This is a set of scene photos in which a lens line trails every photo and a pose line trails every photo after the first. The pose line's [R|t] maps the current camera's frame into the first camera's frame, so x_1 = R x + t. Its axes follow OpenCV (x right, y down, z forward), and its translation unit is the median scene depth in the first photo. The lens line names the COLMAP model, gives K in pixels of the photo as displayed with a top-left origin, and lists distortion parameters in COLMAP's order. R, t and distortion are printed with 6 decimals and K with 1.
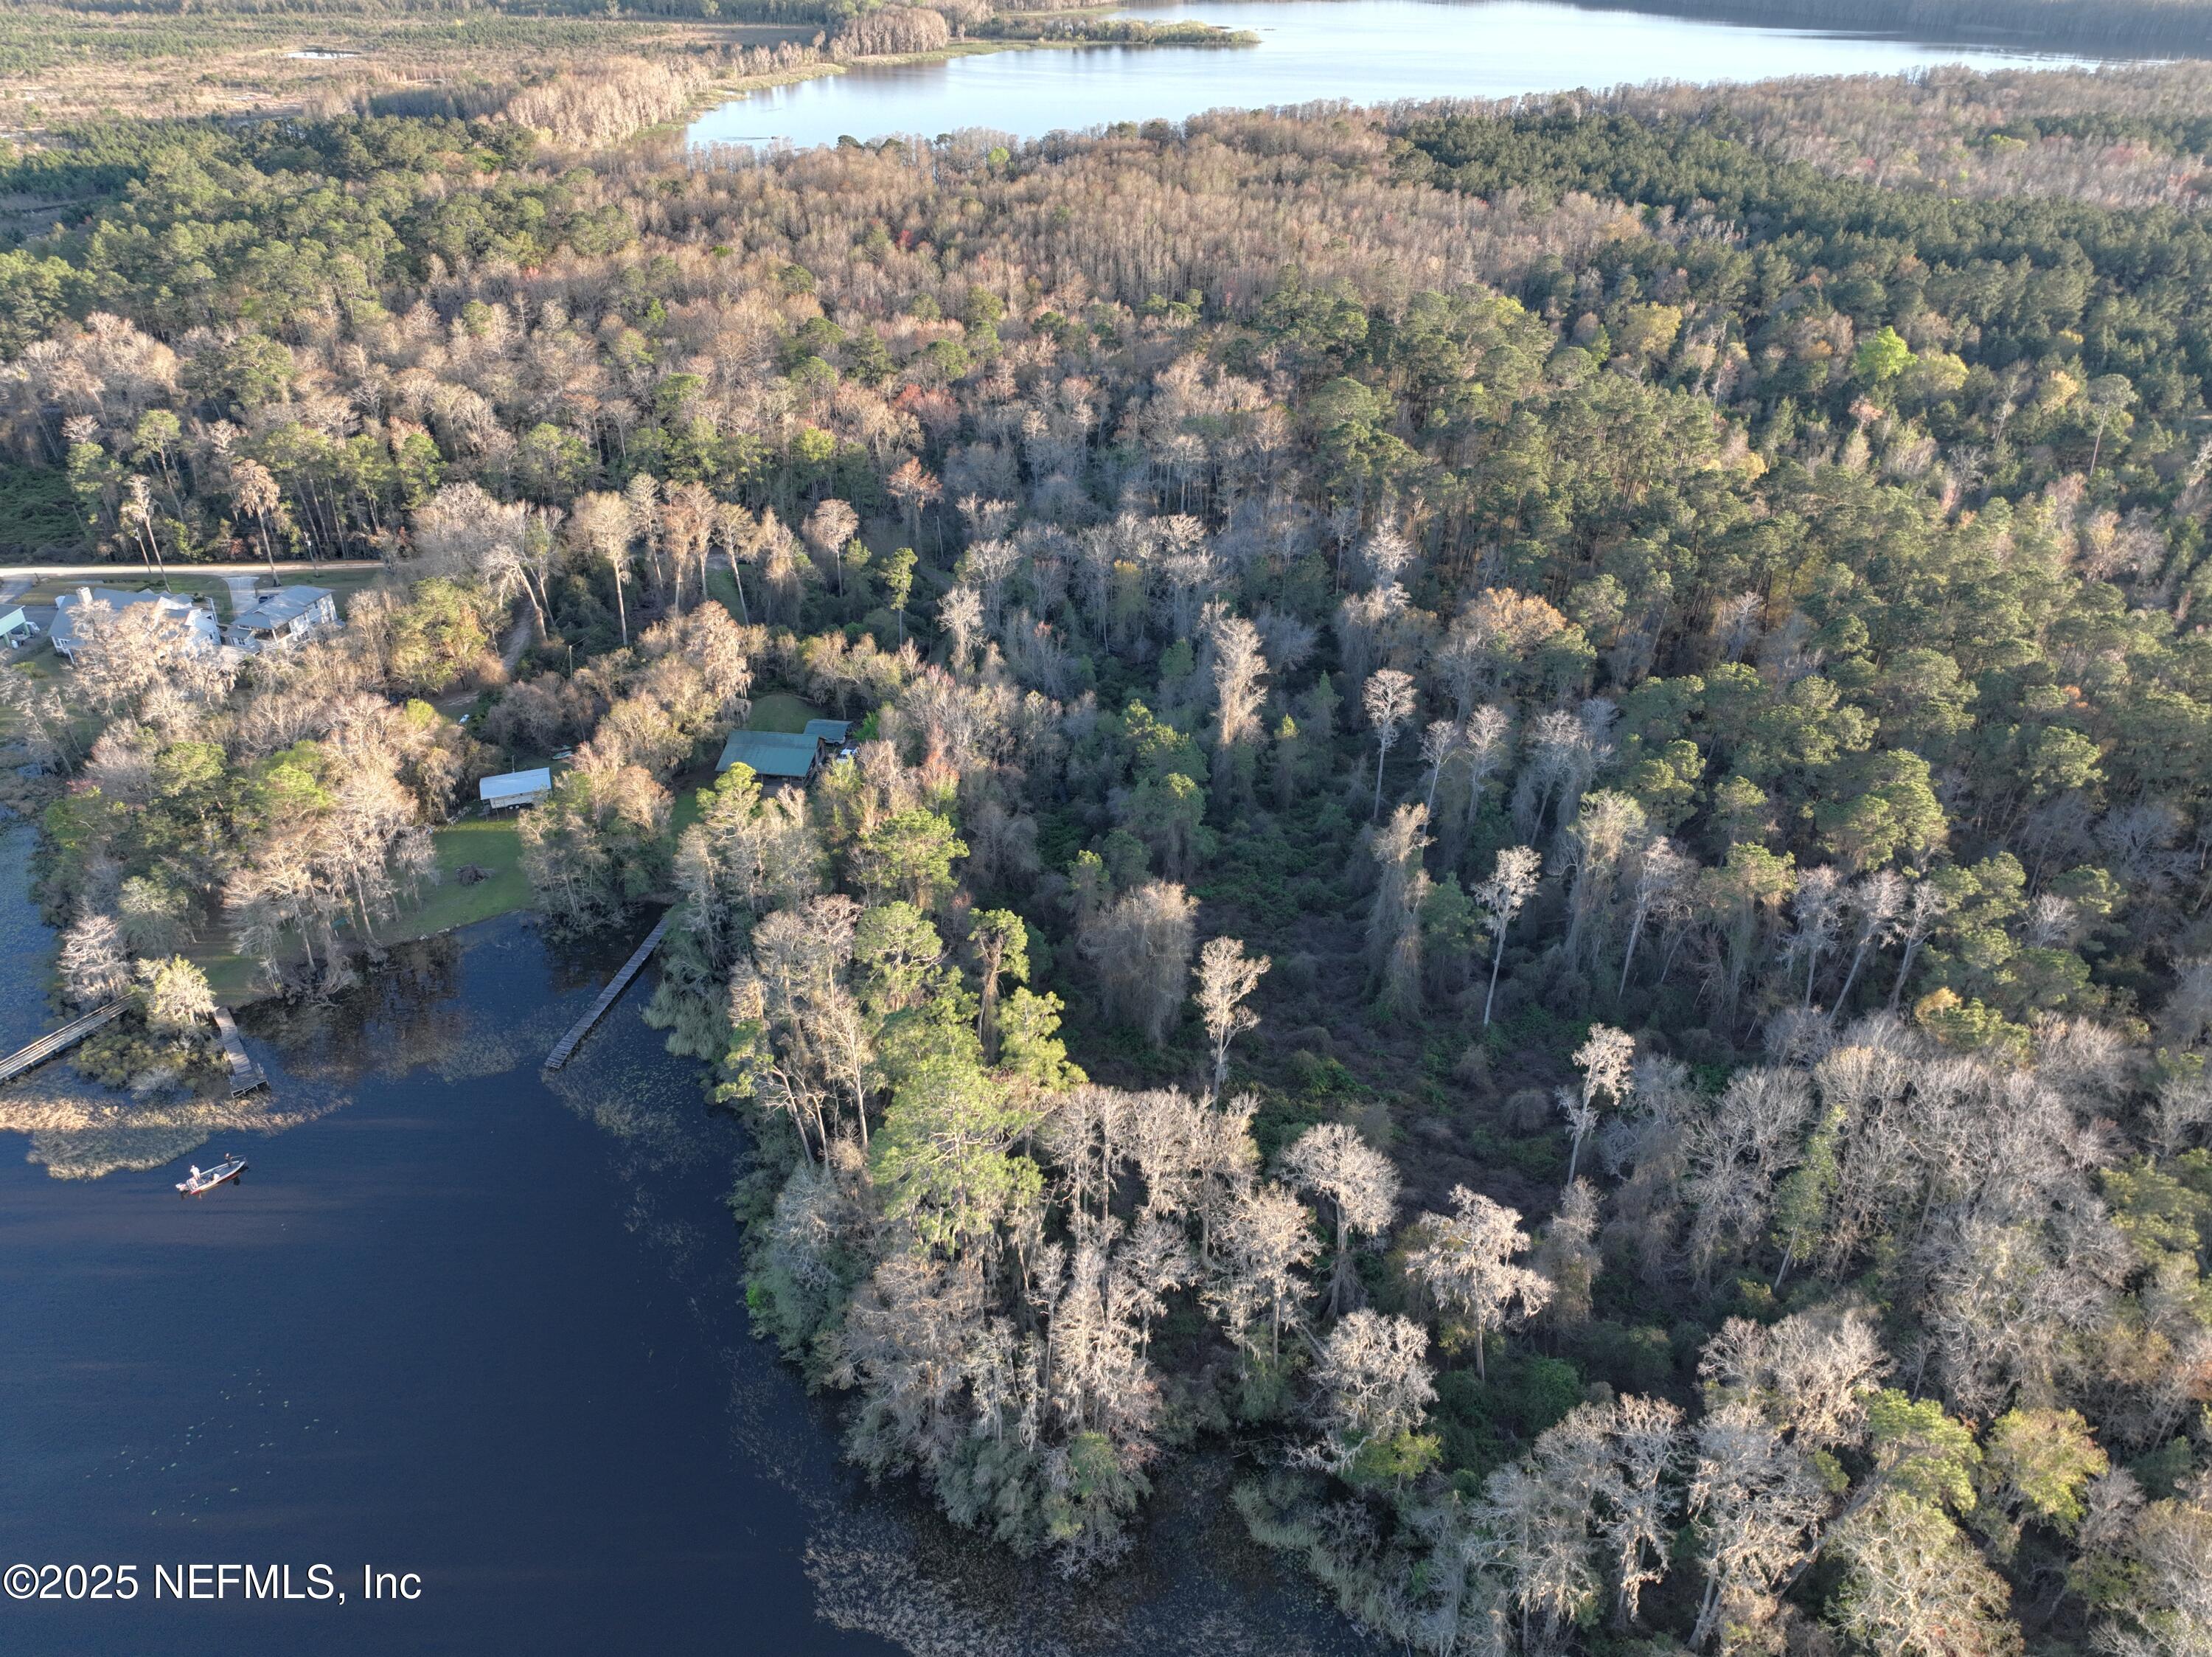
lens RADIAL K [[1552.3, 0, 1117.4], [0, 1552.3, 833.7], [0, 0, 1]] dist [-0.007718, 0.022386]
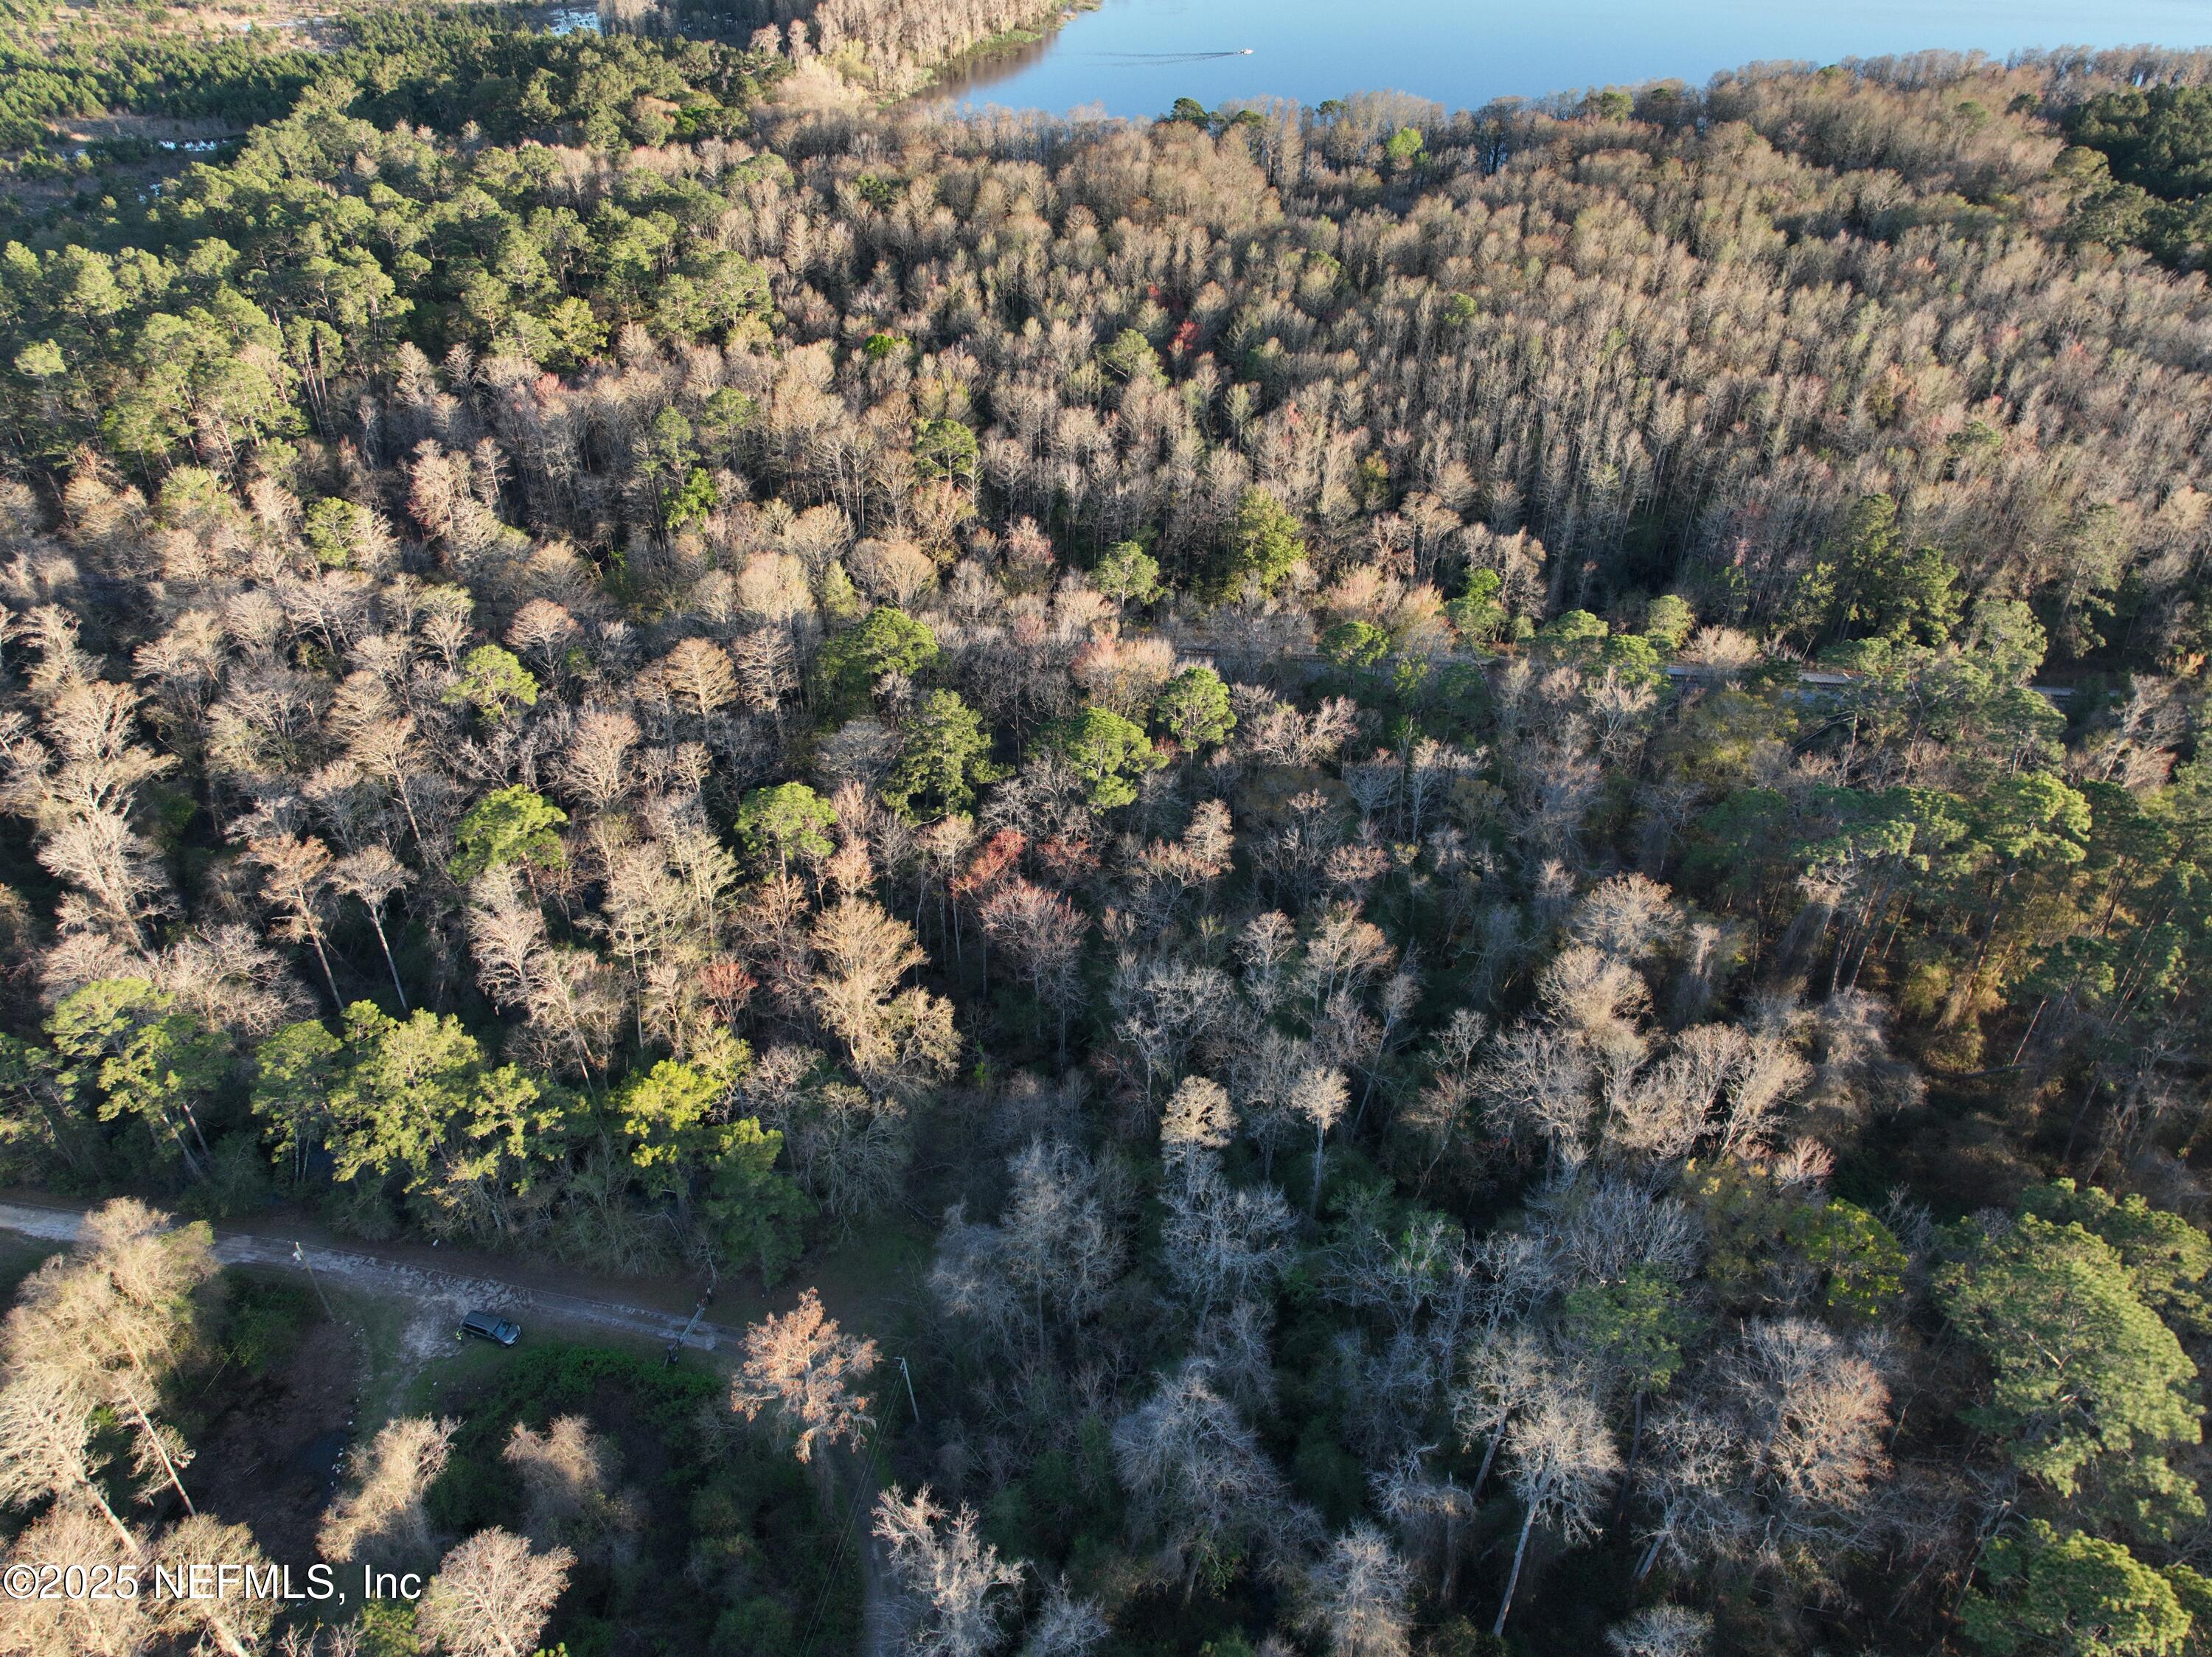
lens RADIAL K [[1552.3, 0, 1115.2], [0, 1552.3, 824.2], [0, 0, 1]] dist [-0.007718, 0.022386]
pose [[0.959783, 0.157948, -0.232097, 0.009266], [-0.140369, 0.985954, 0.090505, -0.412887], [0.243132, -0.054286, 0.968473, 0.671262]]
